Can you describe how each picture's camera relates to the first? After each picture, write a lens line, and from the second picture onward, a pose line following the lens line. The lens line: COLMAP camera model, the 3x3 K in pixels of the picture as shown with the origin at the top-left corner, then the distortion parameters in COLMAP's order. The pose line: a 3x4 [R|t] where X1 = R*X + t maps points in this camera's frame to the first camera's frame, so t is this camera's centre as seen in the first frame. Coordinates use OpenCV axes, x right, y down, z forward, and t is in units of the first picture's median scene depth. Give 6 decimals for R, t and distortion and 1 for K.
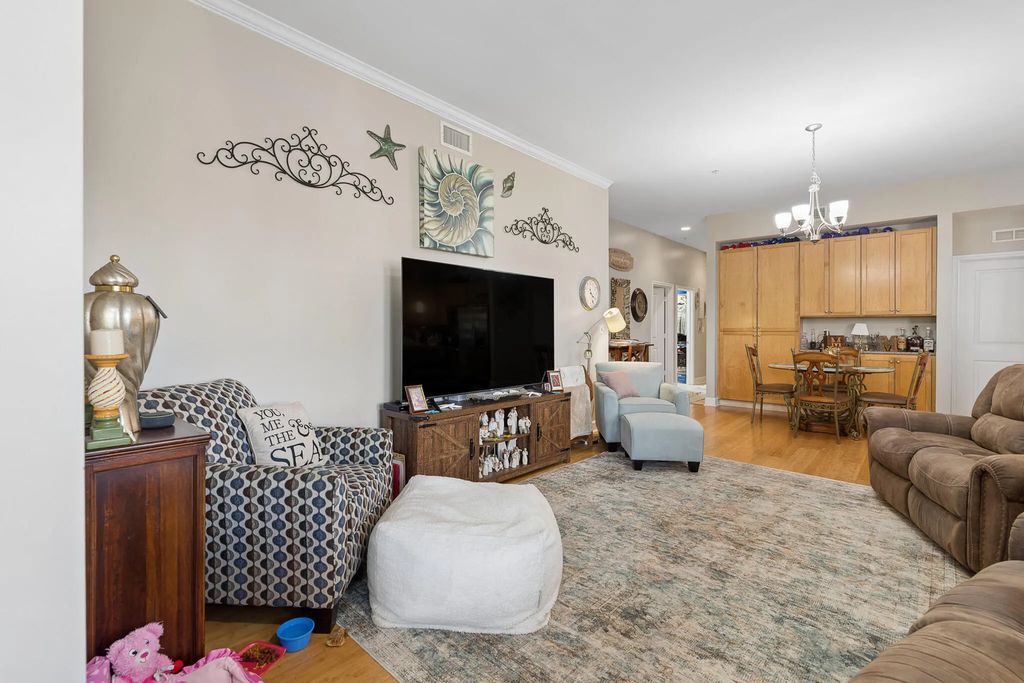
lens RADIAL K [[464.8, 0, 506.1], [0, 464.8, 327.6], [0, 0, 1]] dist [-0.000712, 0.000097]
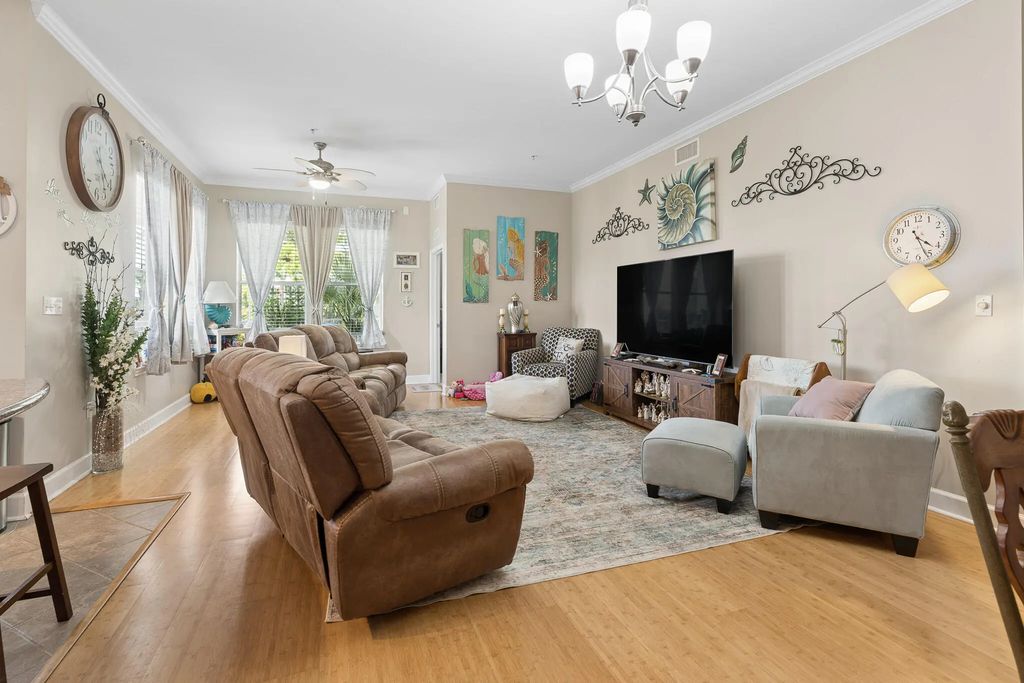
lens RADIAL K [[473.1, 0, 506.1], [0, 473.1, 305.7], [0, 0, 1]] dist [-0.005020, 0.000499]
pose [[-0.472246, -0.009173, -0.881419, 1.147931], [0.003052, 0.999923, -0.012042, 0.009262], [0.881462, -0.008377, -0.472181, 1.110607]]
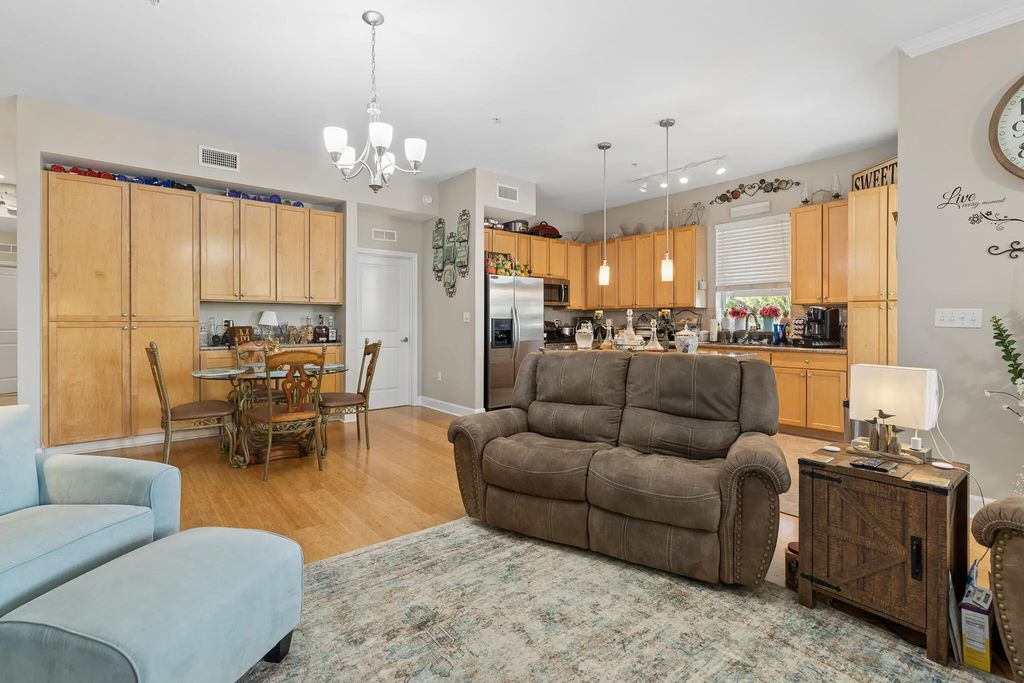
lens RADIAL K [[465.6, 0, 504.0], [0, 465.6, 324.9], [0, 0, 1]] dist [-0.001998, 0.000128]
pose [[0.159316, -0.011554, 0.987160, 0.023785], [-0.005407, 0.999906, 0.012576, 0.003996], [-0.987213, -0.007341, 0.159239, 0.706719]]
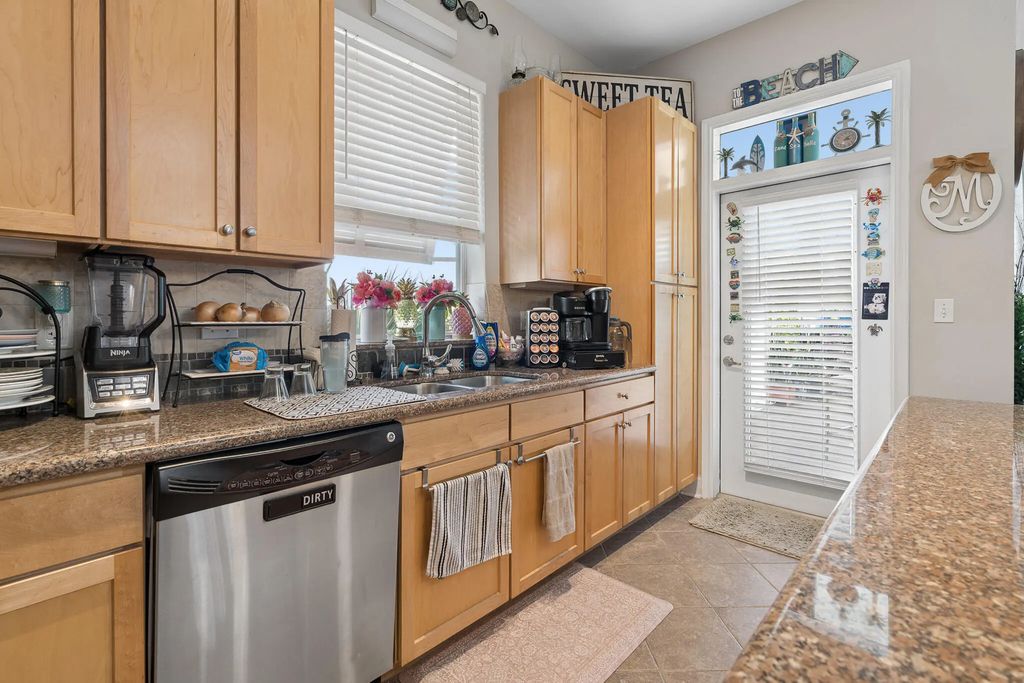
lens RADIAL K [[464.4, 0, 502.0], [0, 464.4, 322.4], [0, 0, 1]] dist [-0.010940, 0.000210]
pose [[-0.999218, -0.000868, 0.039524, 1.432963], [-0.000761, 0.999996, 0.002733, 0.012893], [-0.039526, 0.002701, -0.999215, 0.729841]]
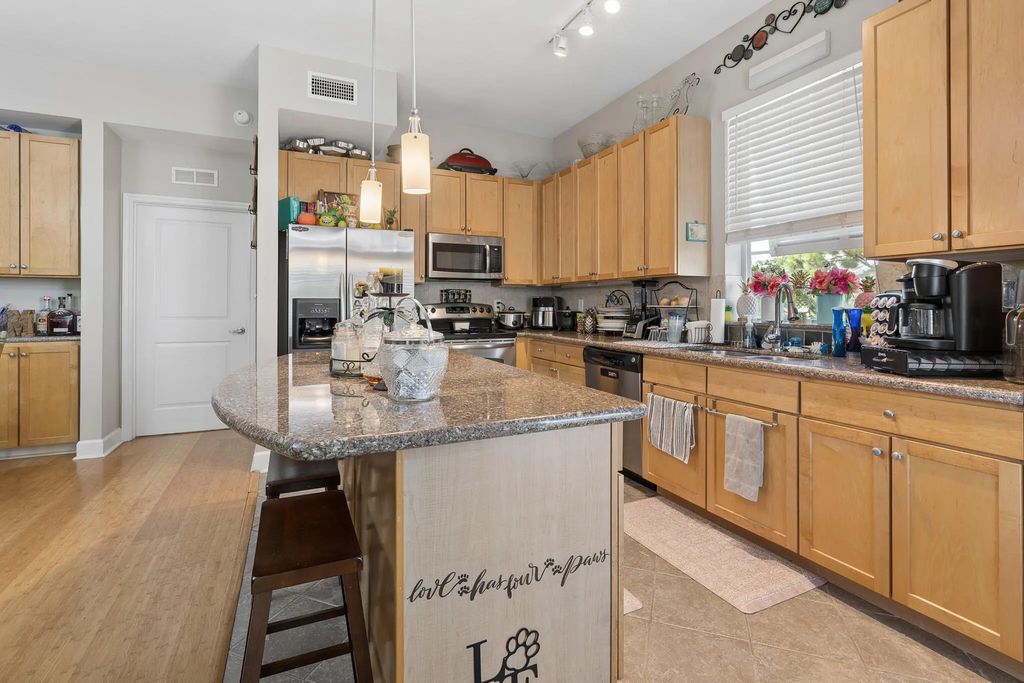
lens RADIAL K [[473.1, 0, 506.1], [0, 473.1, 305.7], [0, 0, 1]] dist [-0.005020, 0.000499]
pose [[0.401035, -0.003626, 0.916056, 0.777781], [-0.003619, 0.999978, 0.005542, 0.009174], [-0.916056, -0.005538, 0.401013, 0.286384]]
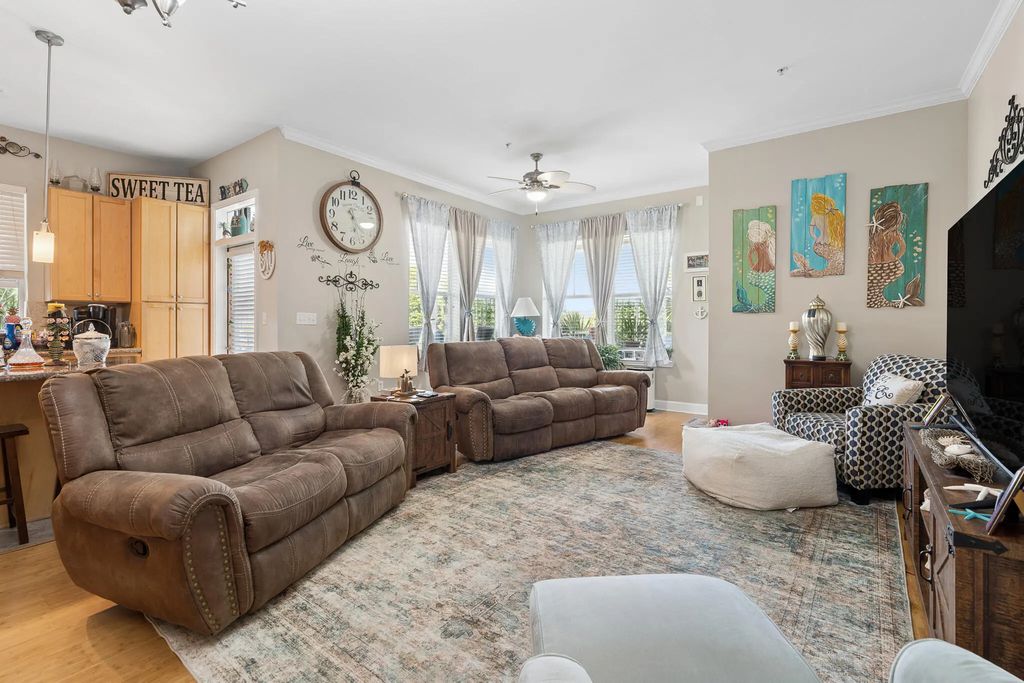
lens RADIAL K [[465.7, 0, 508.2], [0, 465.7, 322.5], [0, 0, 1]] dist [-0.002996, 0.000349]
pose [[-0.995200, -0.005593, -0.097706, 0.458758], [-0.005167, 0.999976, -0.004606, 0.010743], [0.097730, -0.004079, -0.995205, 1.304819]]
